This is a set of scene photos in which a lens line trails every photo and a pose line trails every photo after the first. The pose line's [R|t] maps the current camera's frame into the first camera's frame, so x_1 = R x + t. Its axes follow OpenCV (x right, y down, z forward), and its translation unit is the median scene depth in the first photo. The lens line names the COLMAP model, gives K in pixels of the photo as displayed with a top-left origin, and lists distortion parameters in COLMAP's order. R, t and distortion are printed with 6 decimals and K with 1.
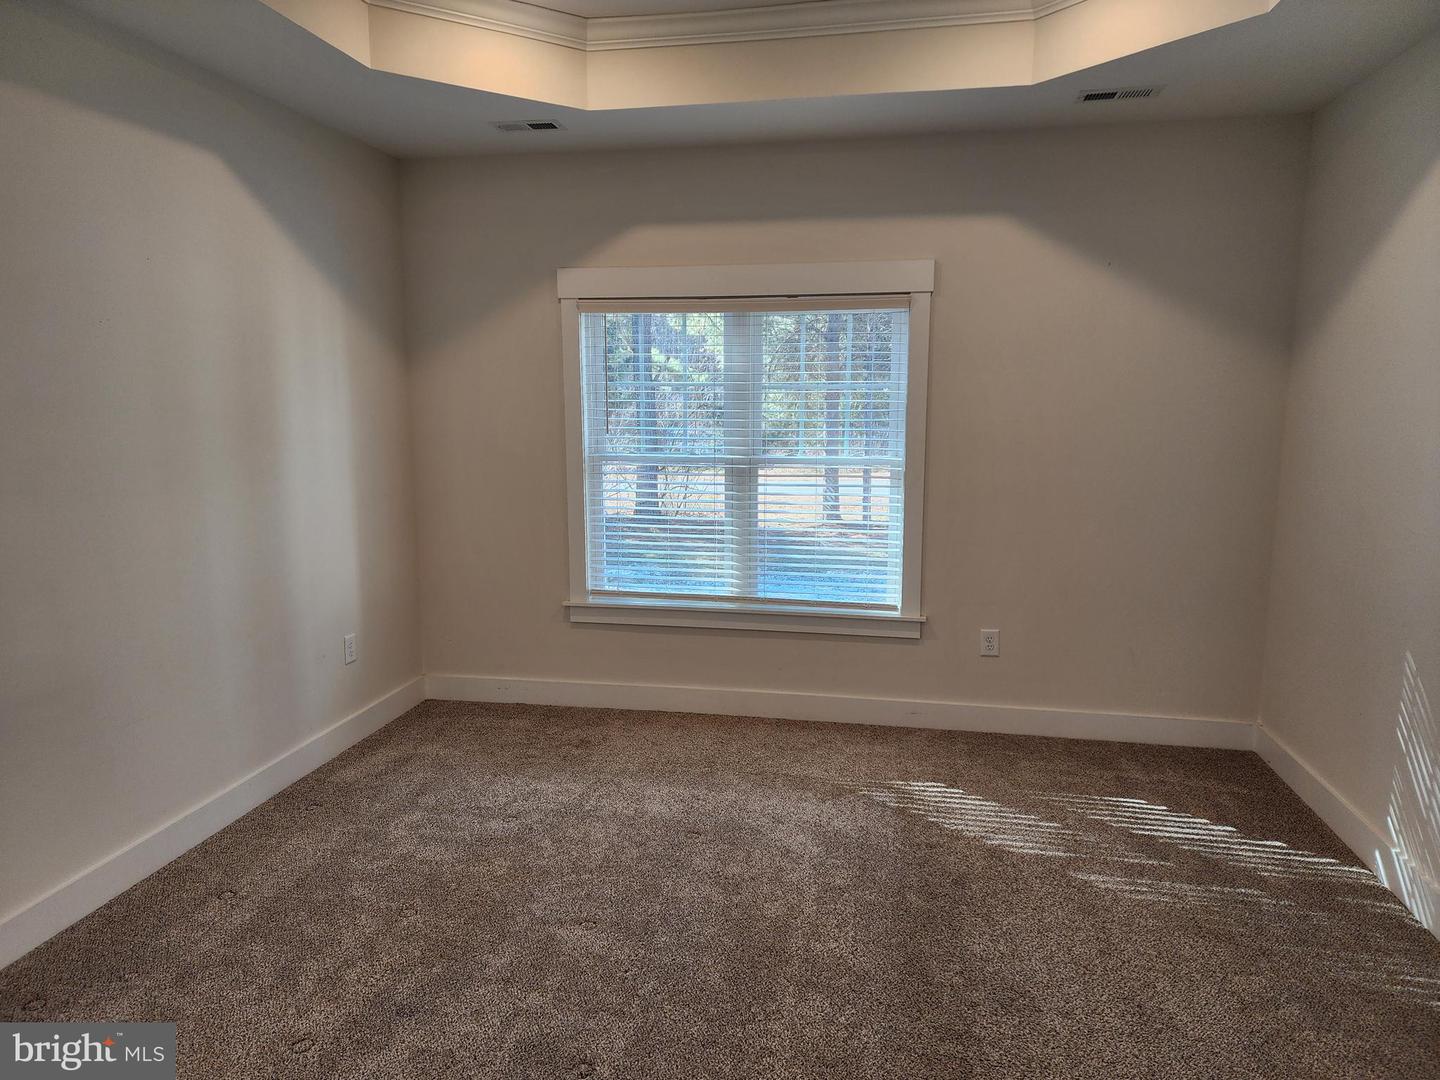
lens RADIAL K [[946.3, 0, 722.1], [0, 946.3, 540.8], [0, 0, 1]] dist [0.094714, -0.113612]
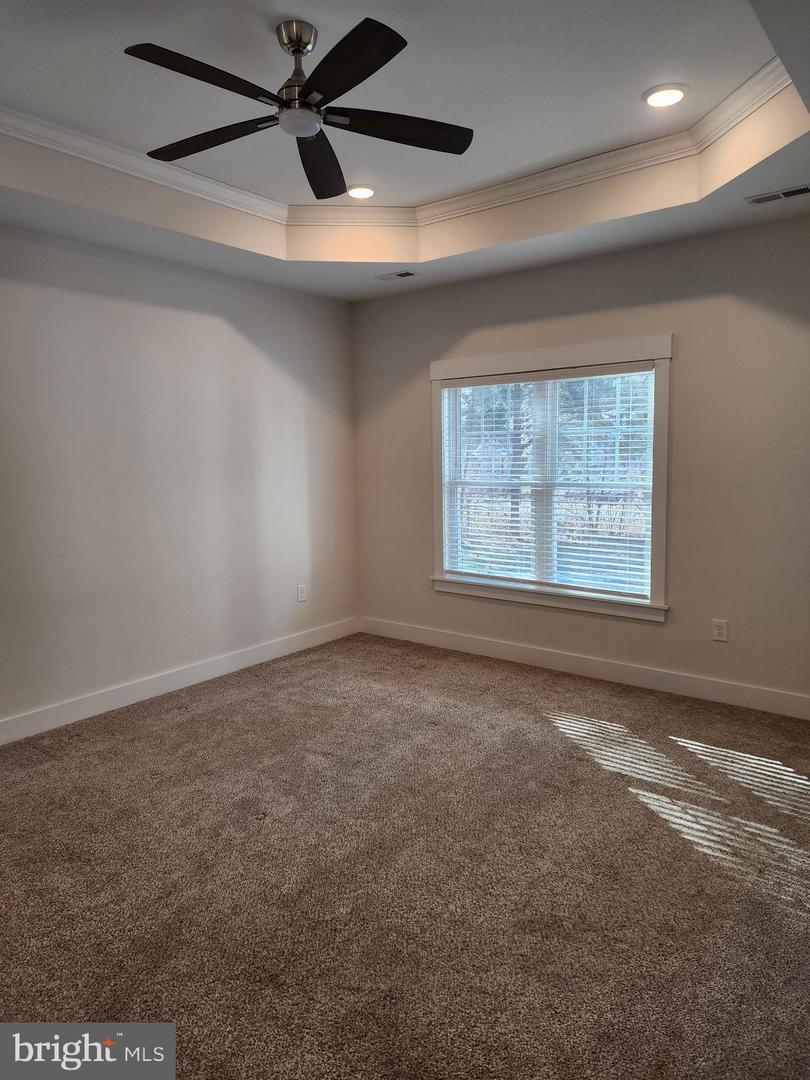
lens RADIAL K [[709.7, 0, 403.9], [0, 709.7, 533.8], [0, 0, 1]] dist [0.094714, -0.113612]
pose [[0.884983, 0.039509, -0.463944, 0.351772], [-0.052083, 0.998540, -0.014315, 0.015113], [0.462701, 0.036832, 0.885749, -0.040048]]
